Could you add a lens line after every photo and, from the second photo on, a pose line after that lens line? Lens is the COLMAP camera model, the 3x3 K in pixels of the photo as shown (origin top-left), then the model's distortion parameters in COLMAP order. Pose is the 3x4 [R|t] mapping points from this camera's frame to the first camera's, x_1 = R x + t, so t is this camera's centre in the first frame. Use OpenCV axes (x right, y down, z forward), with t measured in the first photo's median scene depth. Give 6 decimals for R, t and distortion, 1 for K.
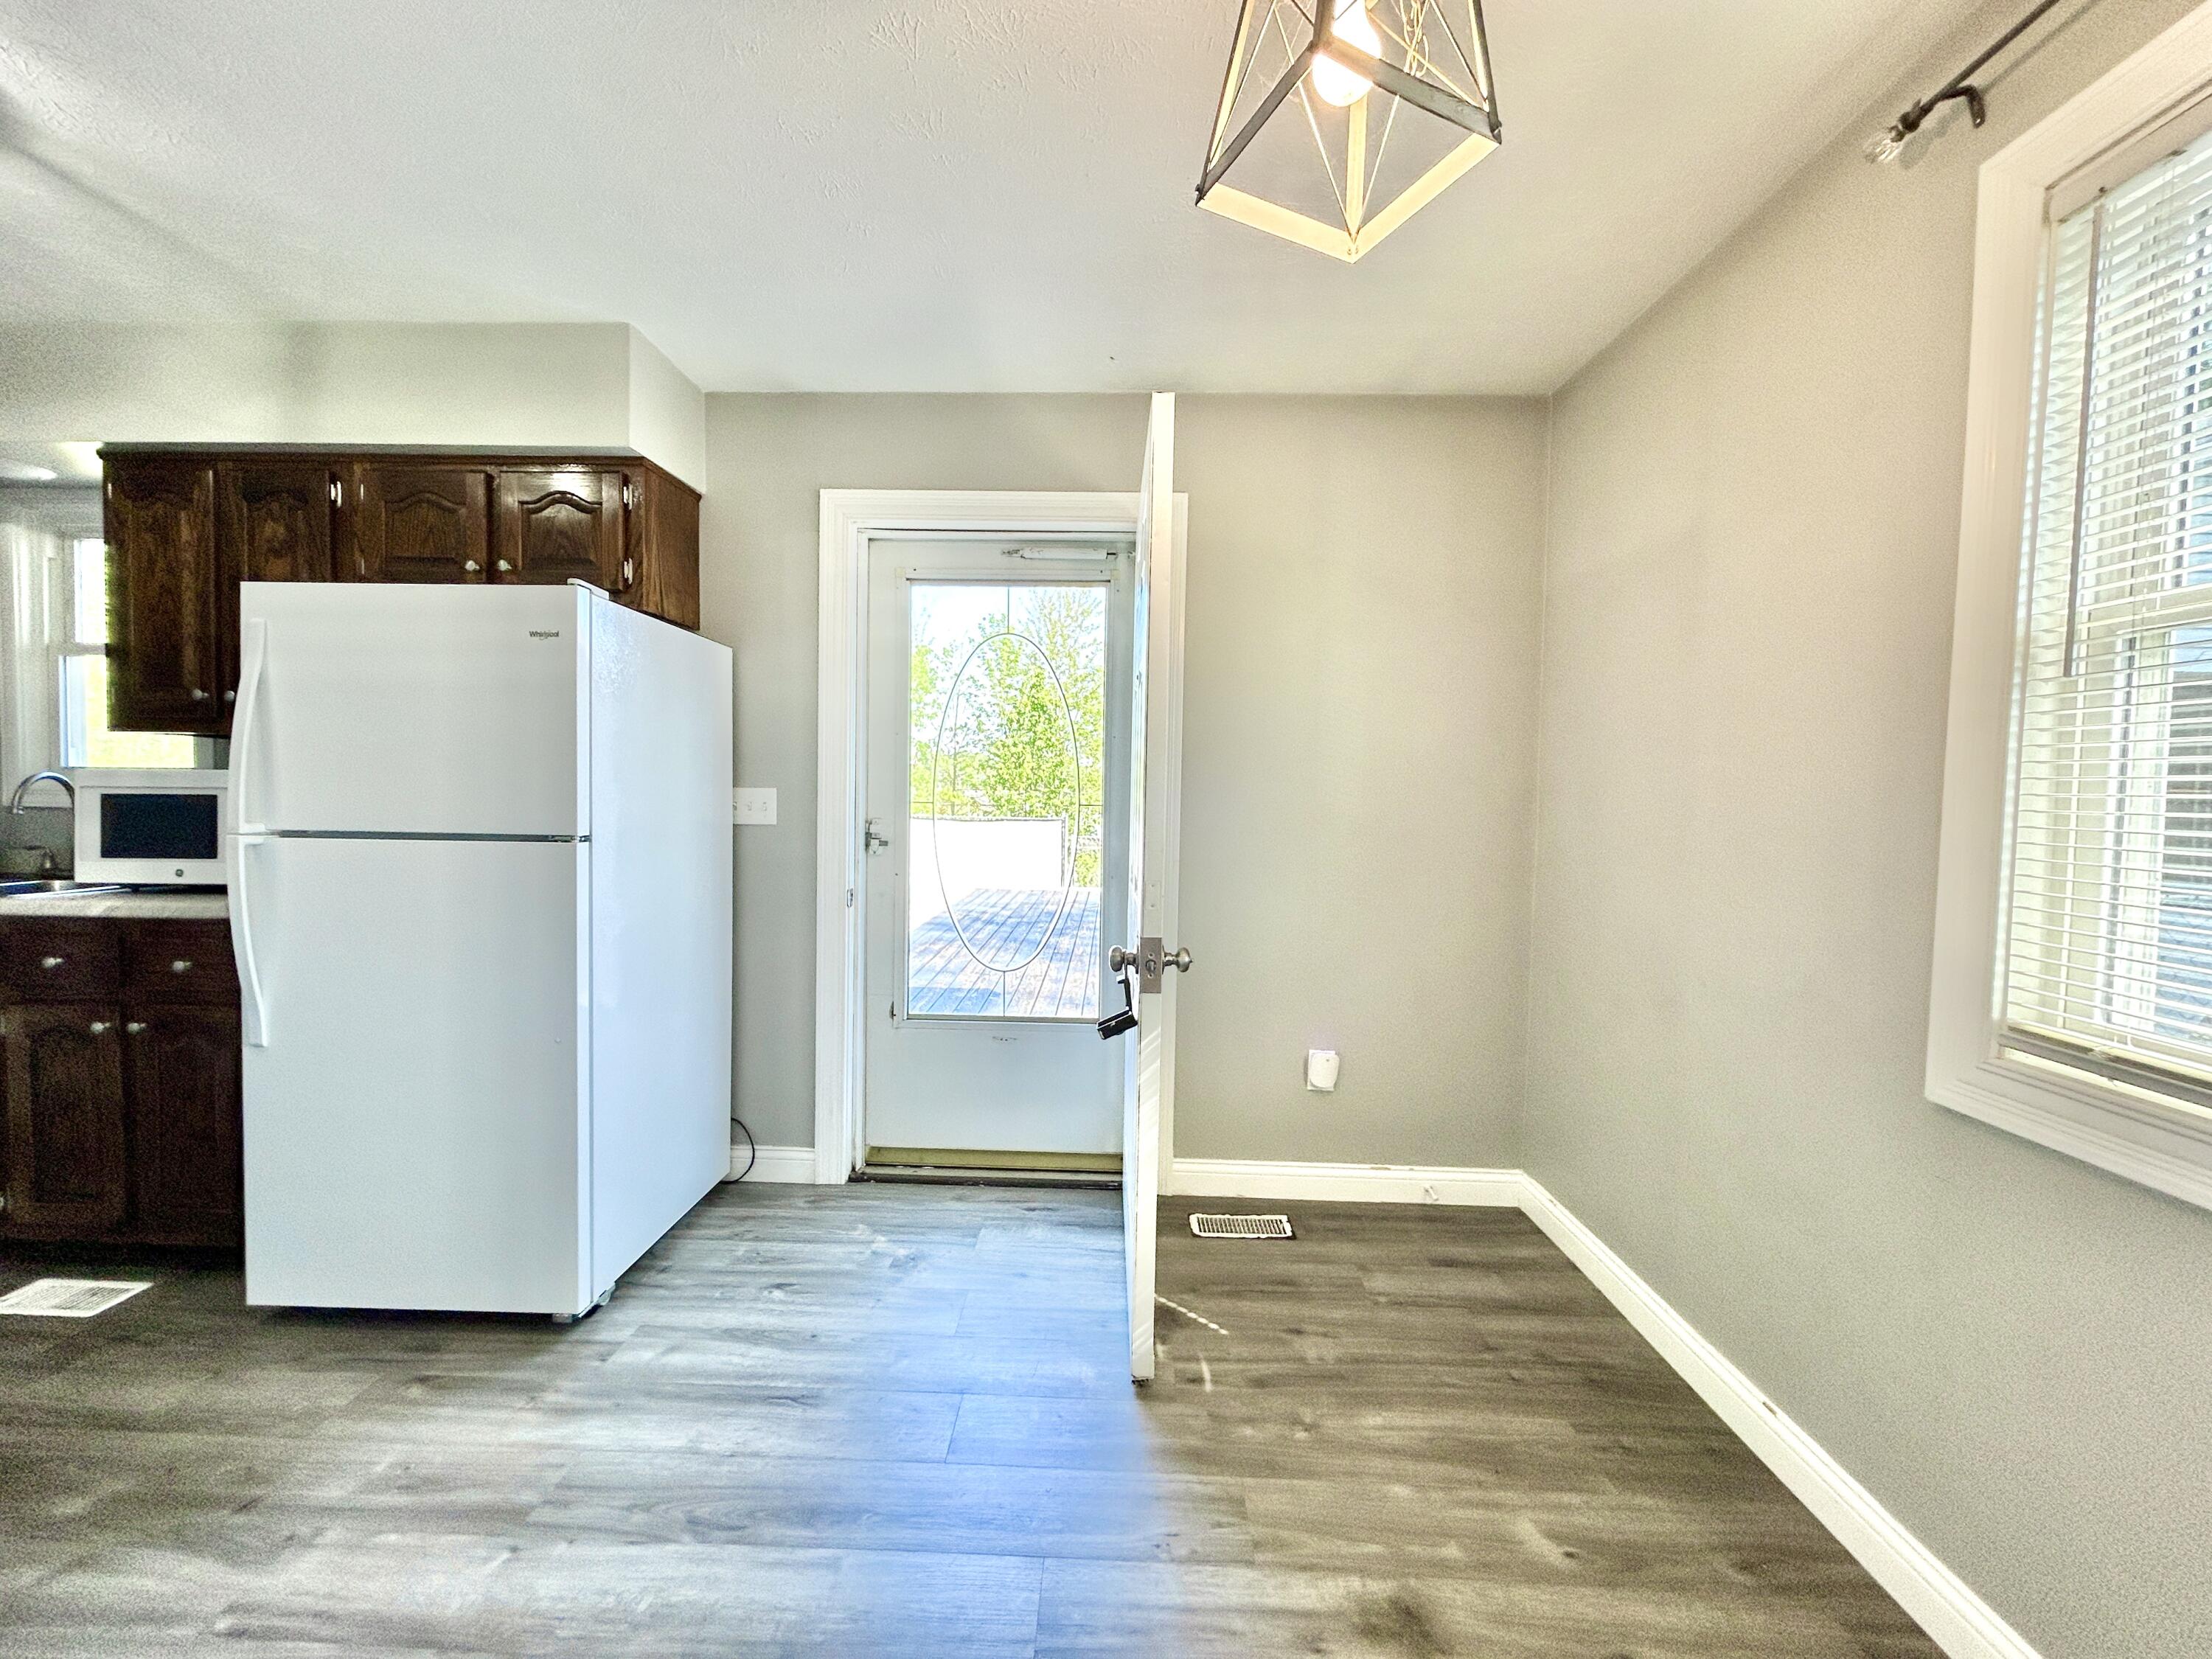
lens RADIAL K [[888.7, 0, 1096.2], [0, 888.7, 828.8], [0, 0, 1]] dist [-0.001083, 0.000049]
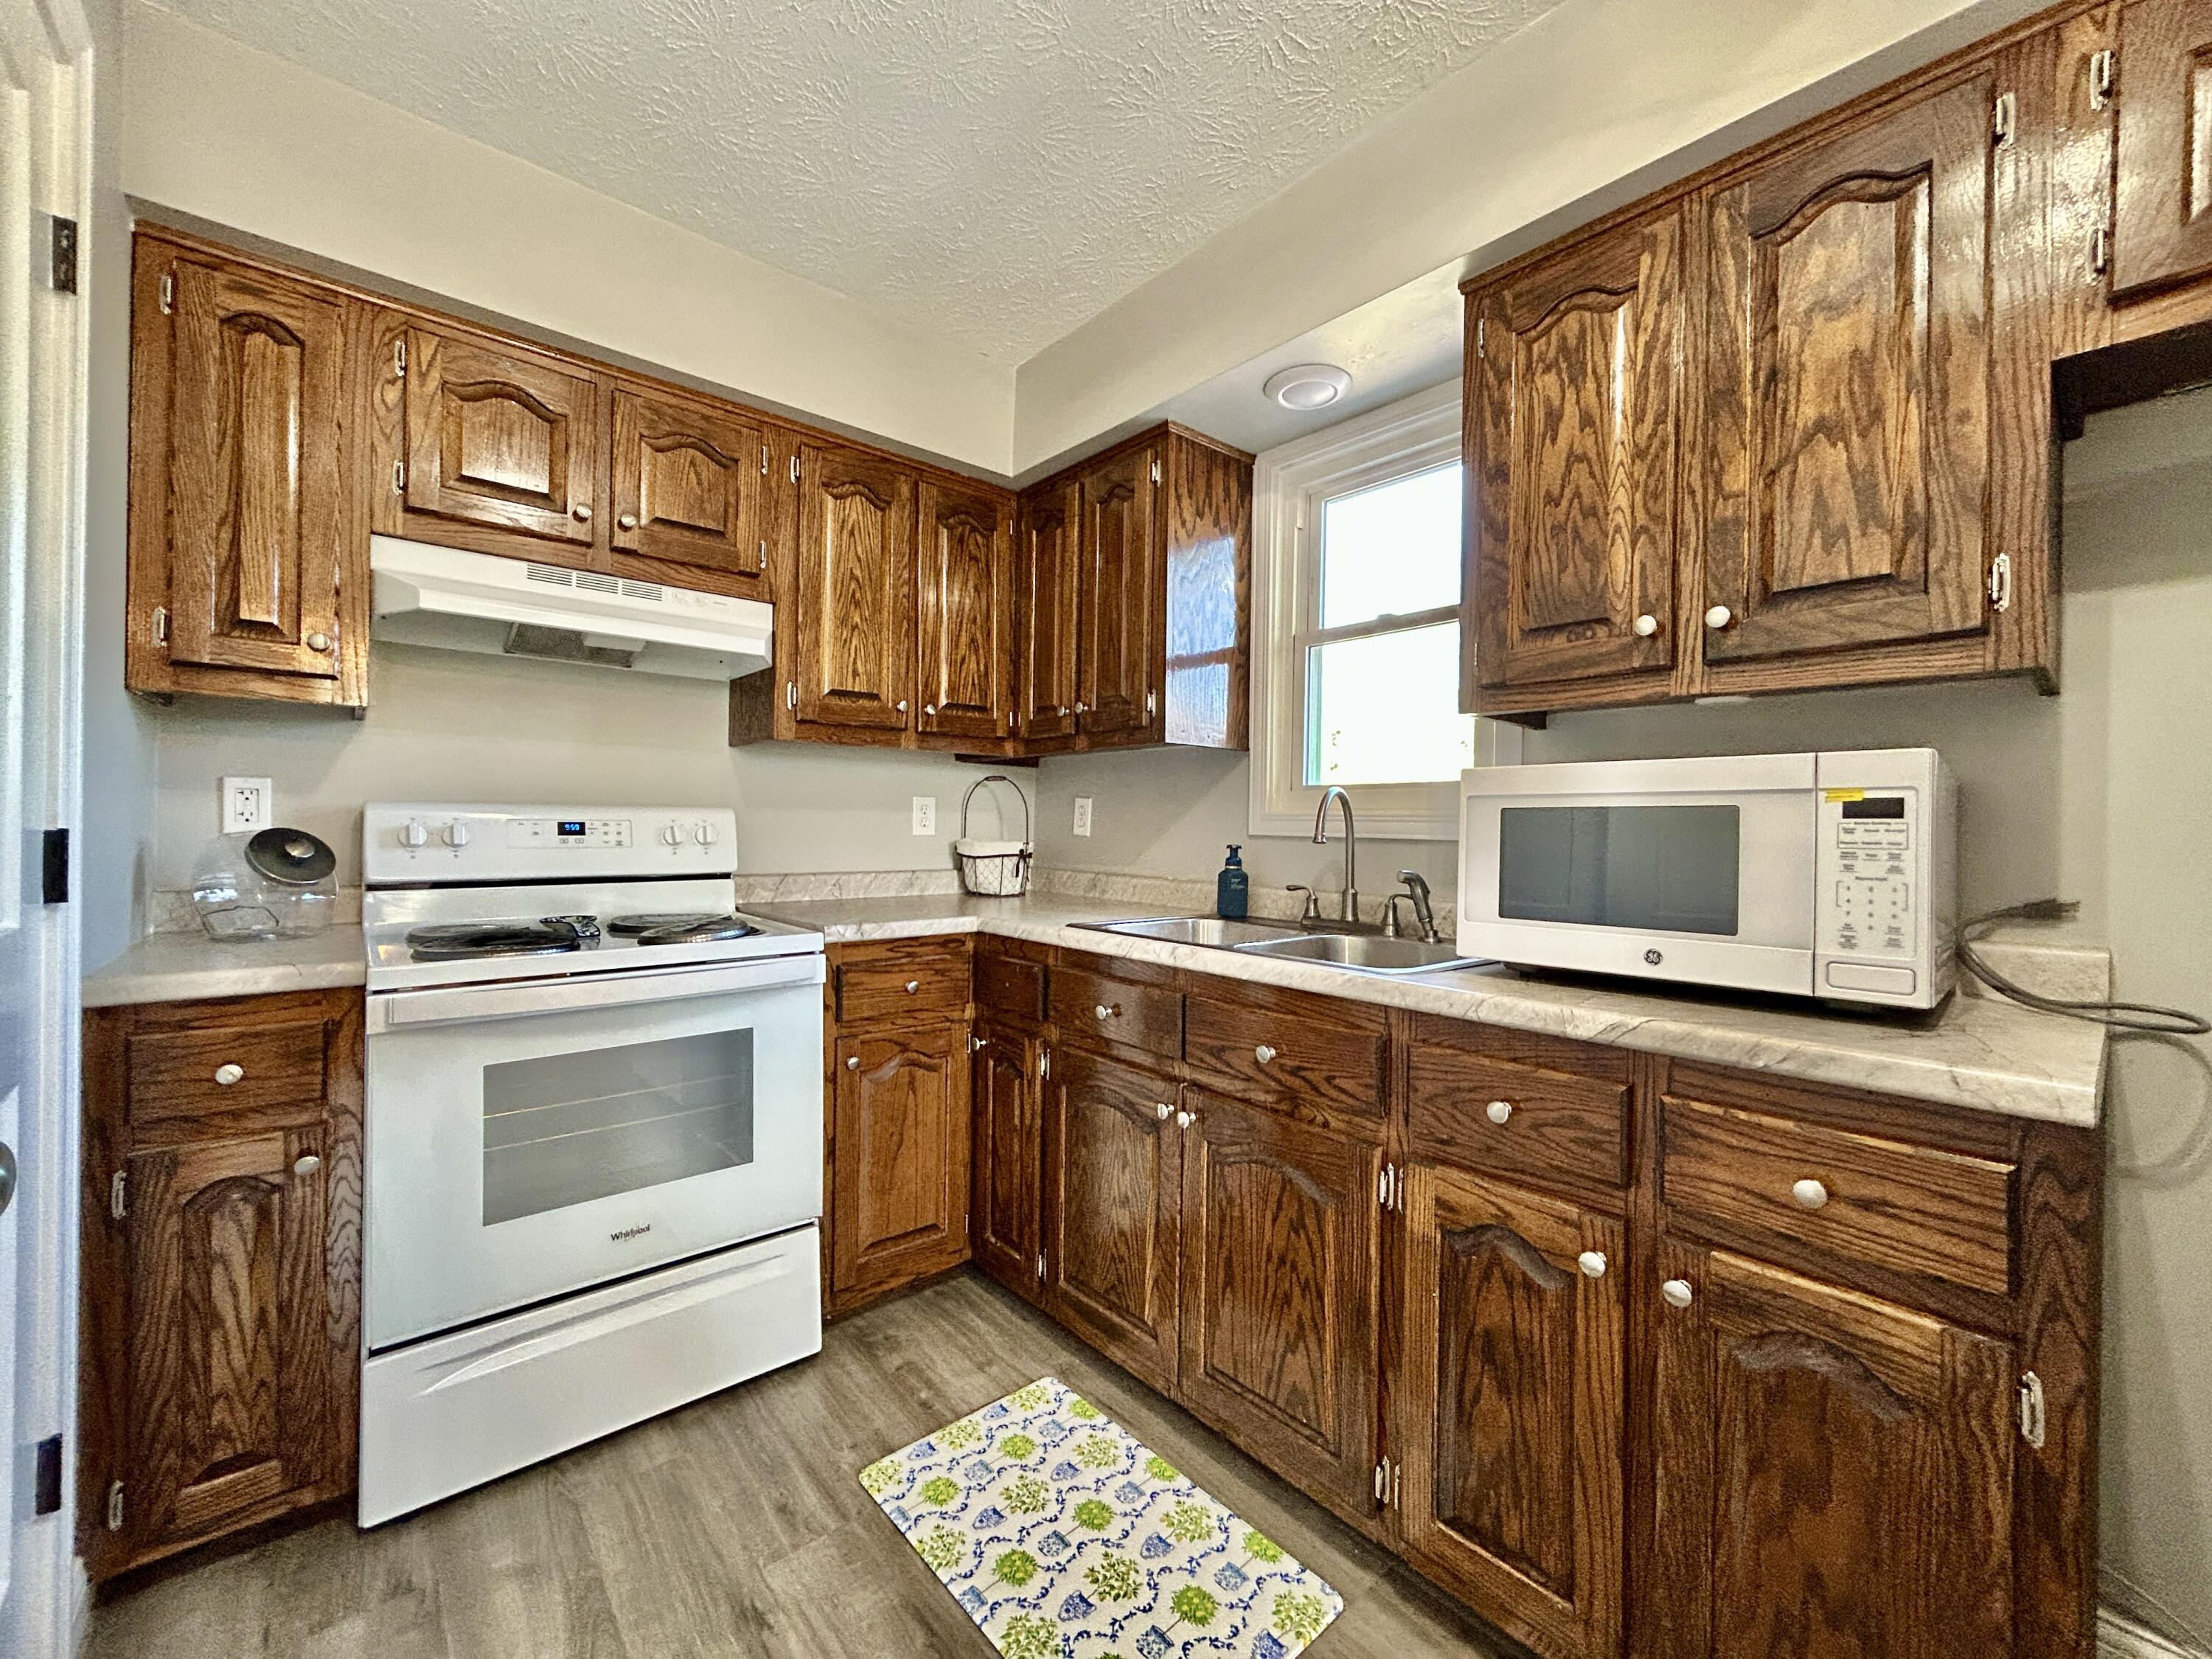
lens RADIAL K [[888.7, 0, 1096.2], [0, 888.7, 828.8], [0, 0, 1]] dist [-0.001083, 0.000049]
pose [[0.676475, -0.007513, -0.736427, -0.711645], [-0.035291, 0.998469, -0.042604, 0.006877], [0.735619, 0.054810, 0.675174, 0.331311]]
